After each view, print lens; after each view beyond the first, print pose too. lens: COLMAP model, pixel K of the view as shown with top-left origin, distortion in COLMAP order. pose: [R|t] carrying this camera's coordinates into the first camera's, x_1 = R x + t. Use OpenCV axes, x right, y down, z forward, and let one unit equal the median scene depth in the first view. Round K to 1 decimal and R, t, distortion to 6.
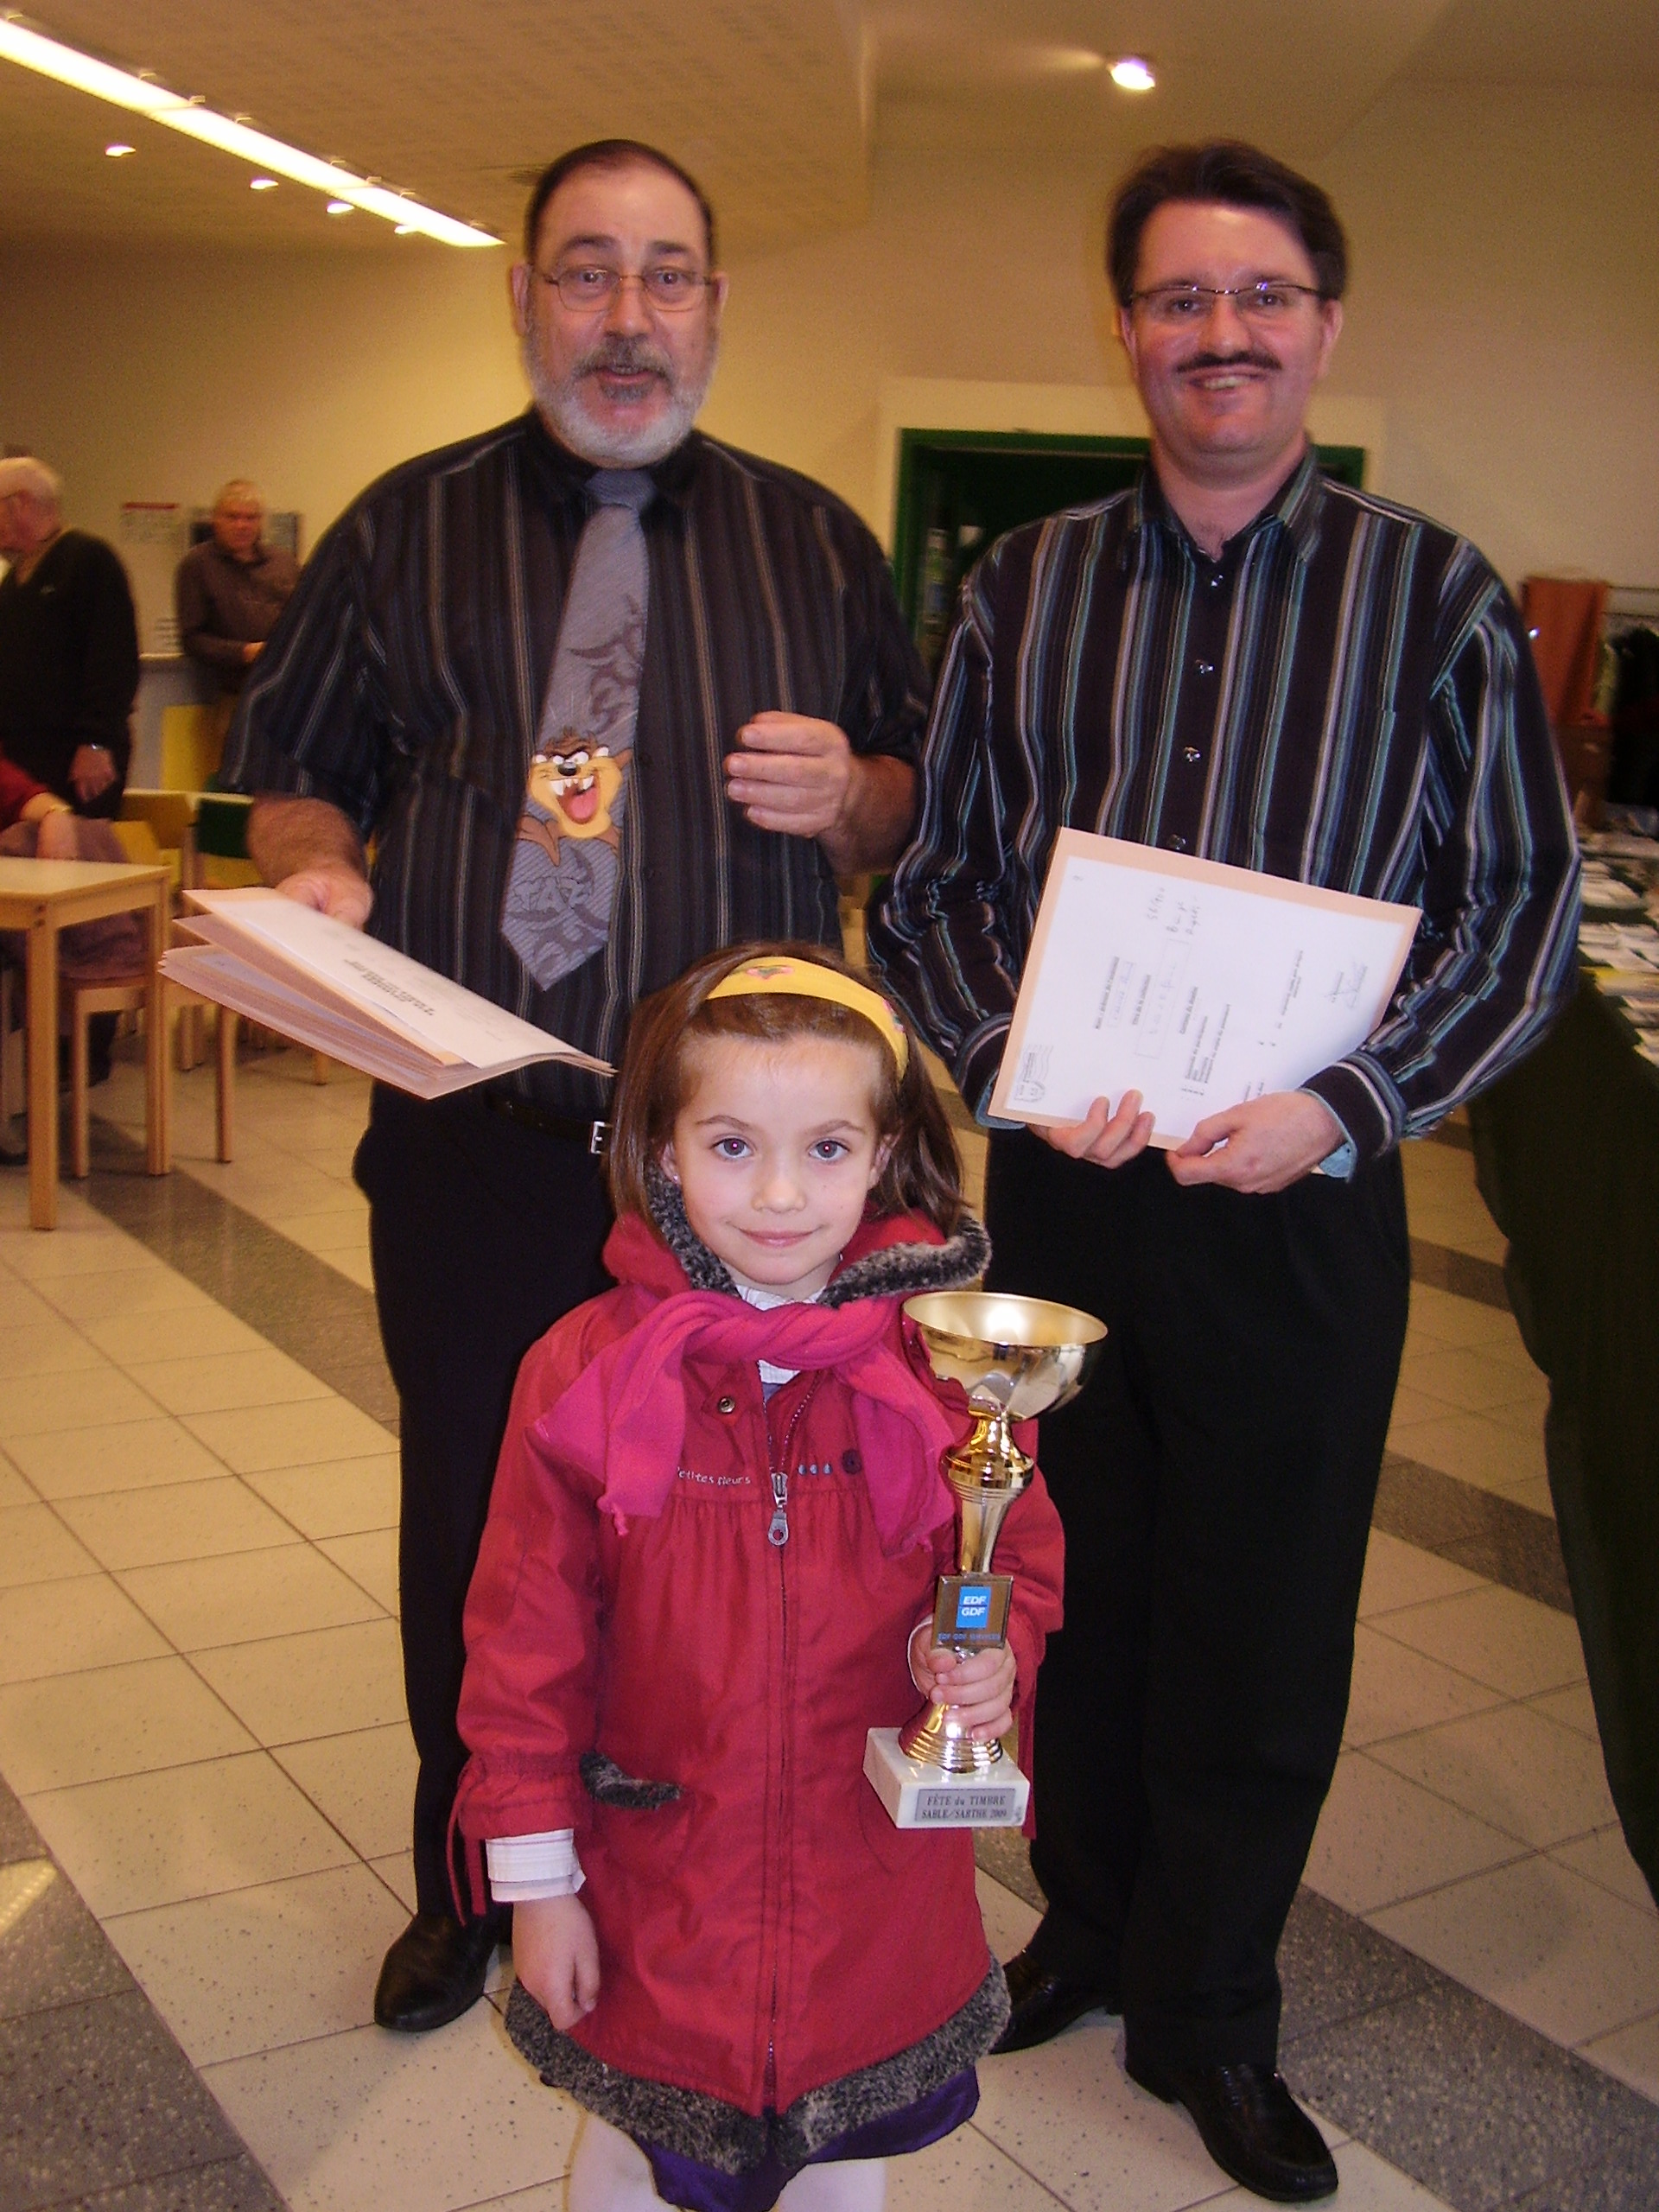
lens RADIAL K [[2487.8, 0, 829.5], [0, 2487.8, 1106.0], [0, 0, 1]] dist [-0.144293, 0.054498]
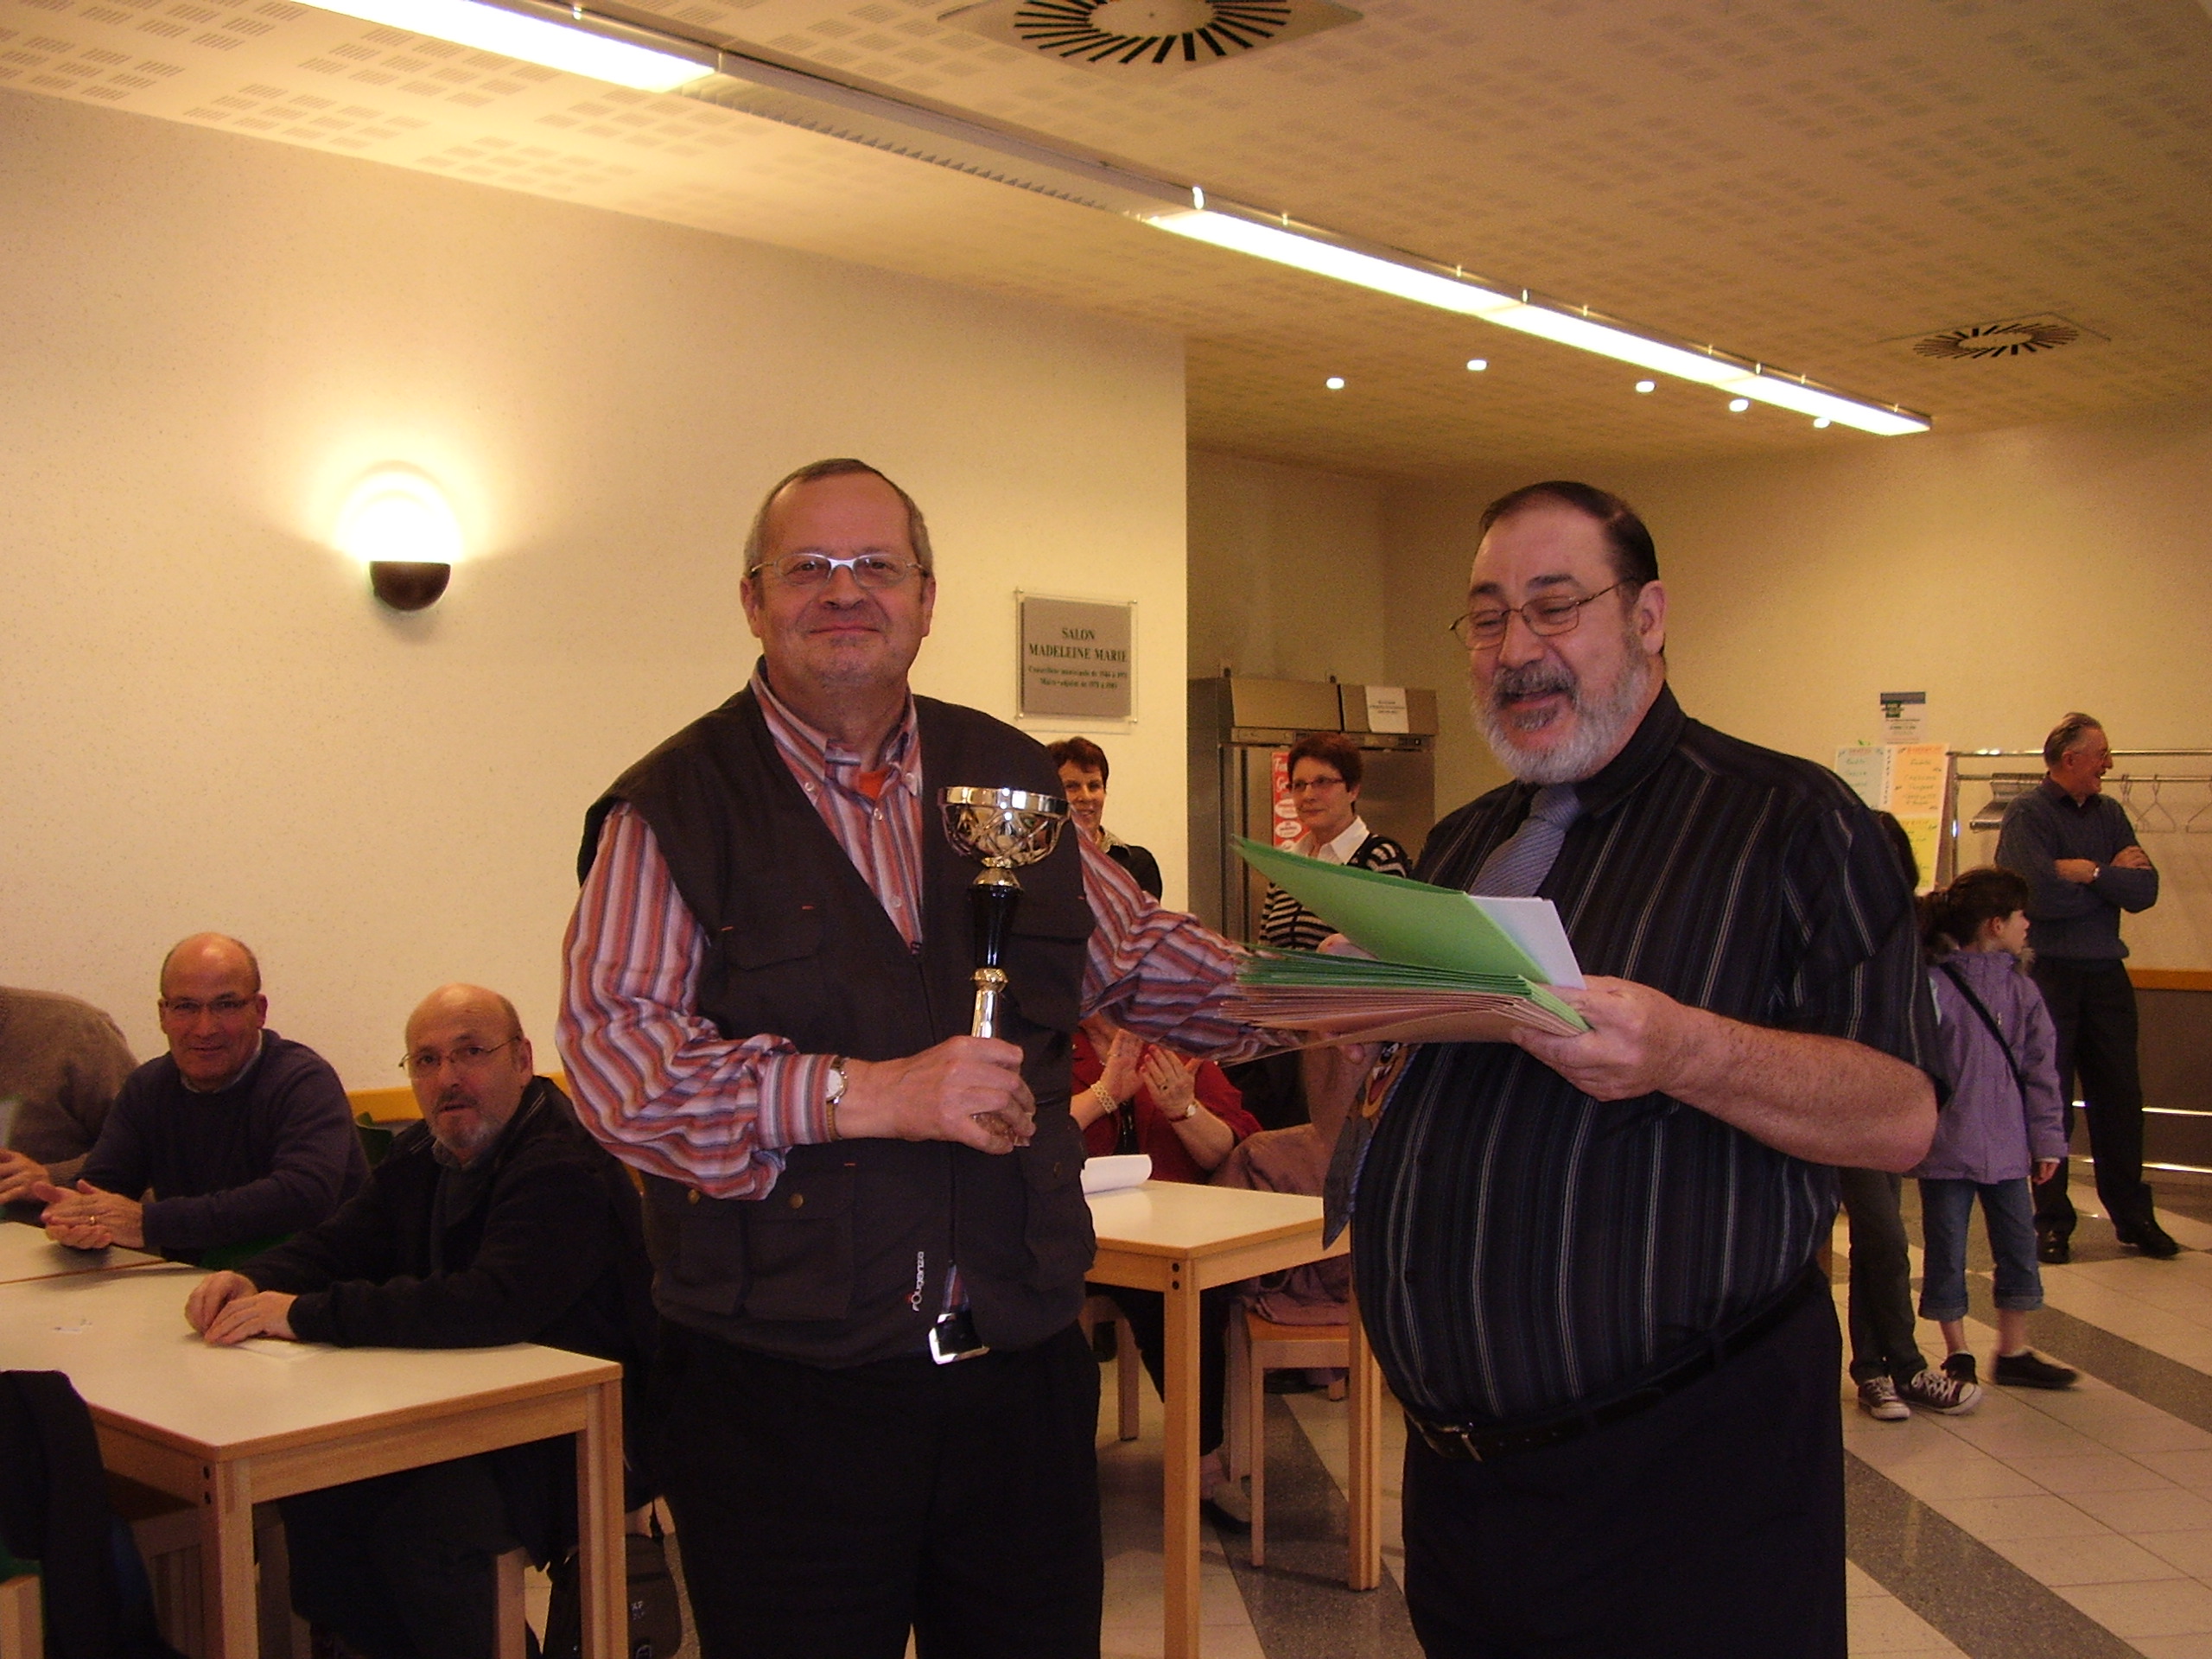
lens RADIAL K [[2487.8, 0, 1106.0], [0, 2487.8, 829.5], [0, 0, 1]] dist [-0.144293, 0.054498]
pose [[0.868106, -0.046734, -0.494174, 0.035311], [-0.053530, 0.980938, -0.186804, -0.036959], [0.493484, 0.188619, 0.849056, 0.152017]]
